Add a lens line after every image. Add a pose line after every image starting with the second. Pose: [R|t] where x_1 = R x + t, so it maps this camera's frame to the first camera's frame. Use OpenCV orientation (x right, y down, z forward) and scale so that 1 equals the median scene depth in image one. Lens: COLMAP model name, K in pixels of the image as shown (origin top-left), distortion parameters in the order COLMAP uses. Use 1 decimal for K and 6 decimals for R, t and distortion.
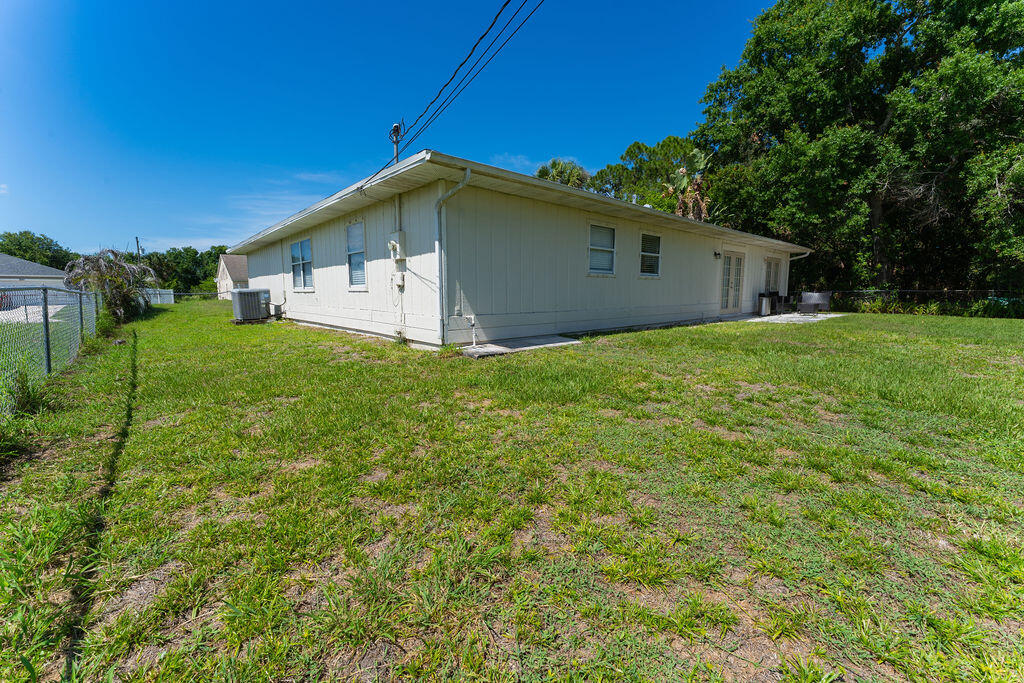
lens RADIAL K [[422.6, 0, 506.6], [0, 422.6, 334.7], [0, 0, 1]] dist [0.009545, 0.000192]
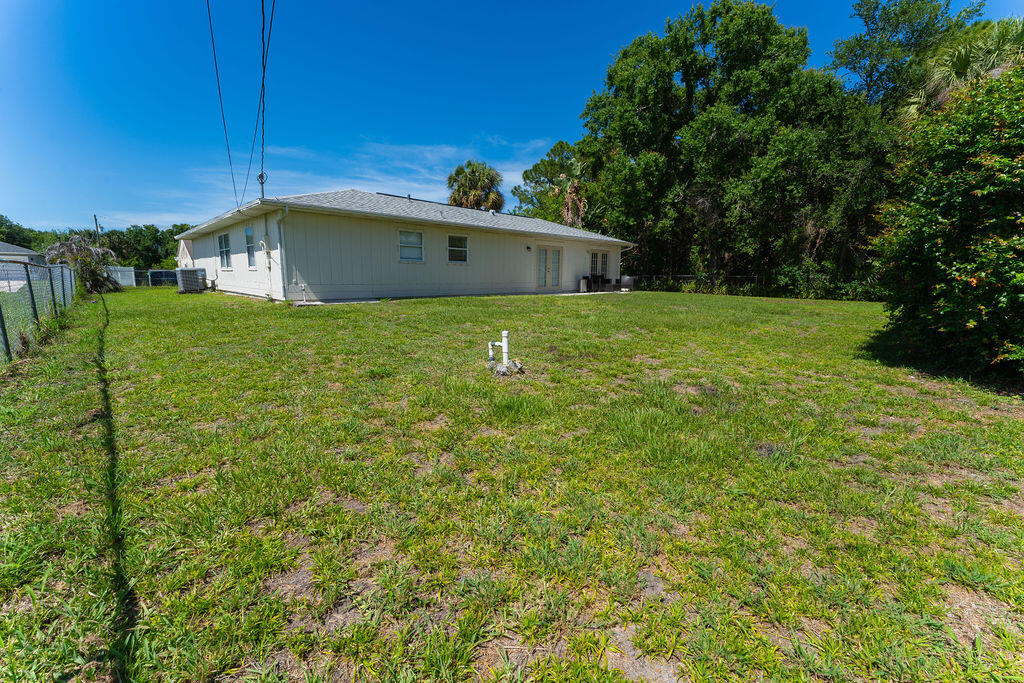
lens RADIAL K [[422.6, 0, 513.5], [0, 422.6, 345.5], [0, 0, 1]] dist [0.009545, 0.000192]
pose [[0.998472, 0.003158, 0.055177, 0.307111], [-0.006759, 0.997849, 0.065203, 0.038601], [-0.054852, -0.065476, 0.996345, -0.372215]]
